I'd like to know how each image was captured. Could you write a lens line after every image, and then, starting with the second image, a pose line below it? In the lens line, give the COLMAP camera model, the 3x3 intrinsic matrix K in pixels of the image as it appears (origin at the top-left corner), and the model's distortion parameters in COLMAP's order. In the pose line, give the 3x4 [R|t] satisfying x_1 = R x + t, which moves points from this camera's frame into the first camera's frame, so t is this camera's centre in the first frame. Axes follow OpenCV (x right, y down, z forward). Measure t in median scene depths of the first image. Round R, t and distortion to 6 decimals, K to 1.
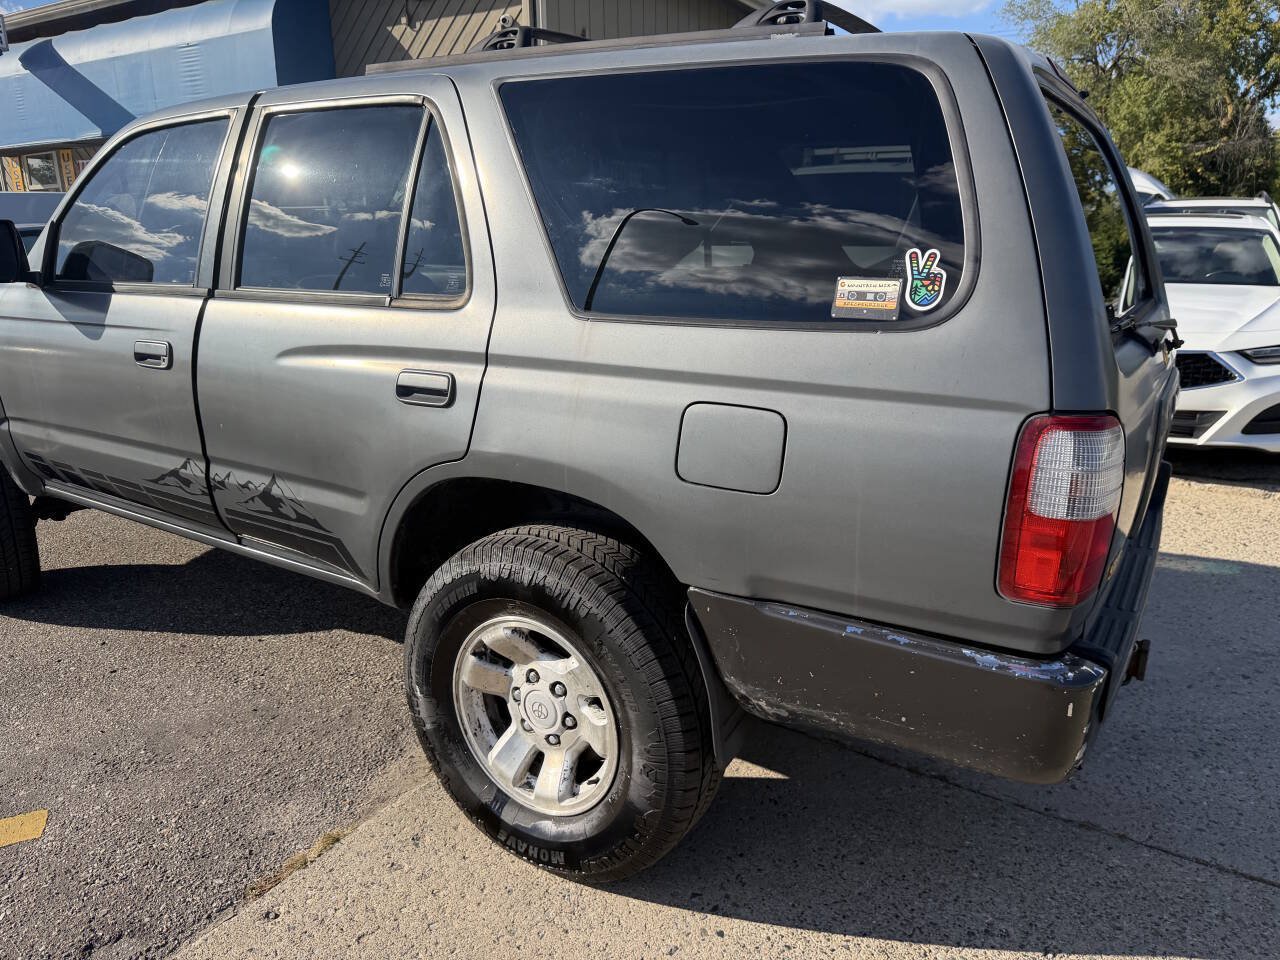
lens RADIAL K [[895.8, 0, 649.3], [0, 895.8, 485.7], [0, 0, 1]] dist [0.026853, -0.030118]
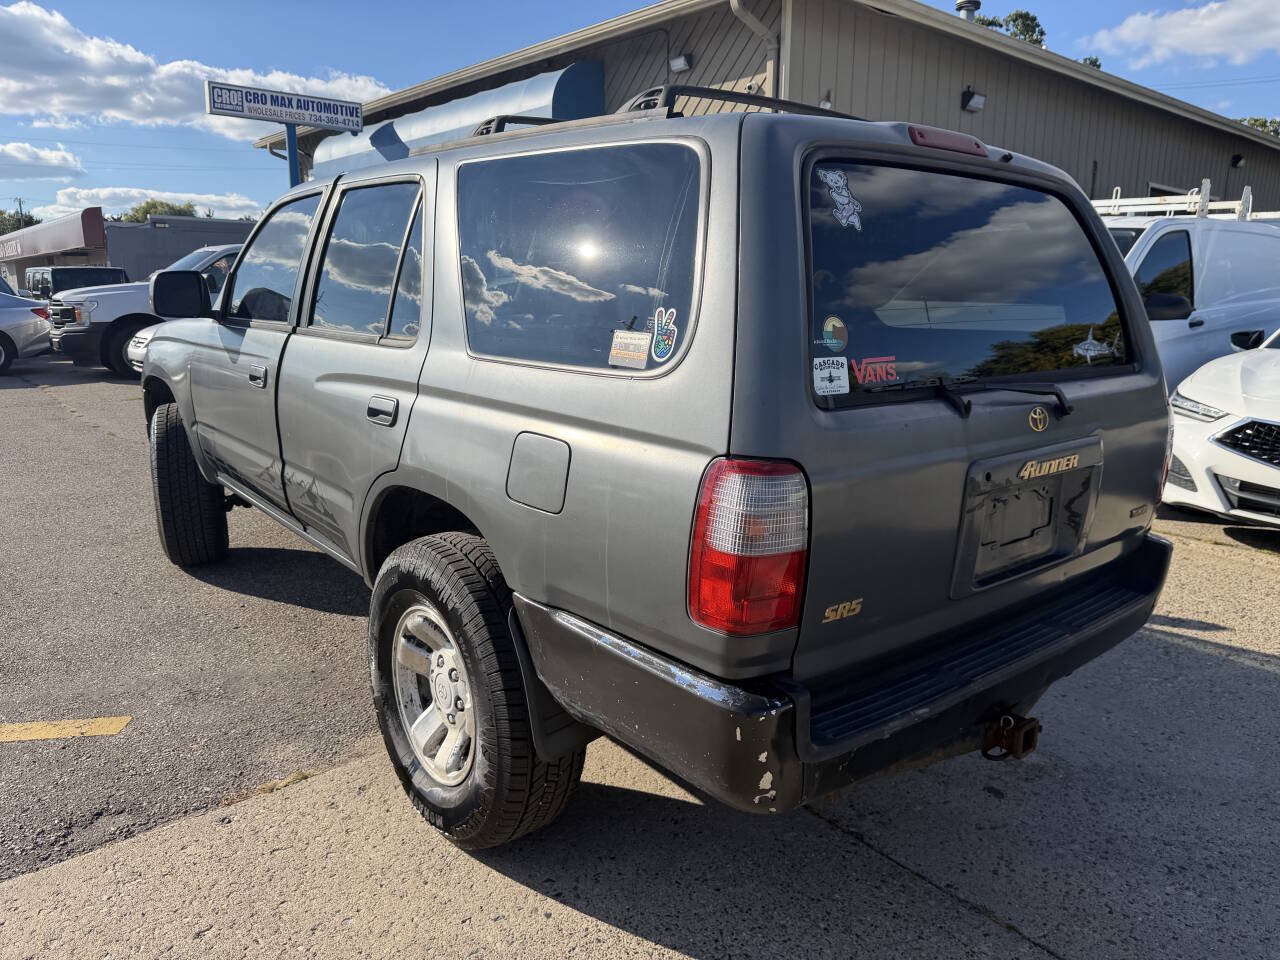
lens RADIAL K [[895.8, 0, 652.5], [0, 895.8, 485.2], [0, 0, 1]] dist [0.026853, -0.030118]
pose [[0.949341, 0.082083, -0.303337, 0.447102], [-0.098685, 0.994323, -0.039785, 0.003978], [0.298349, 0.067705, 0.952052, -0.043954]]
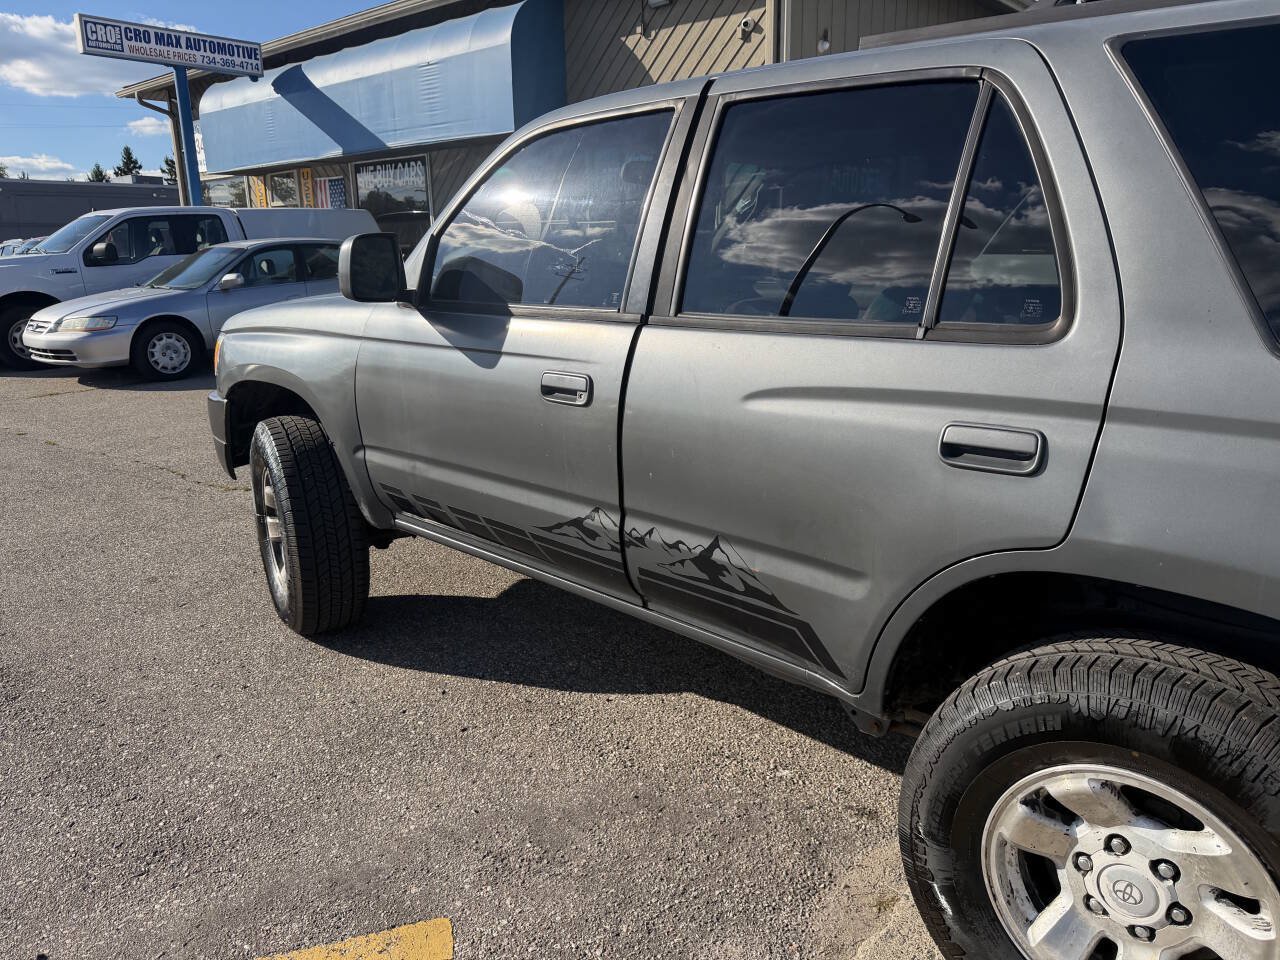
lens RADIAL K [[895.8, 0, 662.2], [0, 895.8, 484.1], [0, 0, 1]] dist [0.026853, -0.030118]
pose [[0.985593, 0.038115, -0.164786, -0.370648], [-0.040053, 0.999162, -0.008449, -0.057666], [0.164326, 0.014927, 0.986293, 0.198305]]
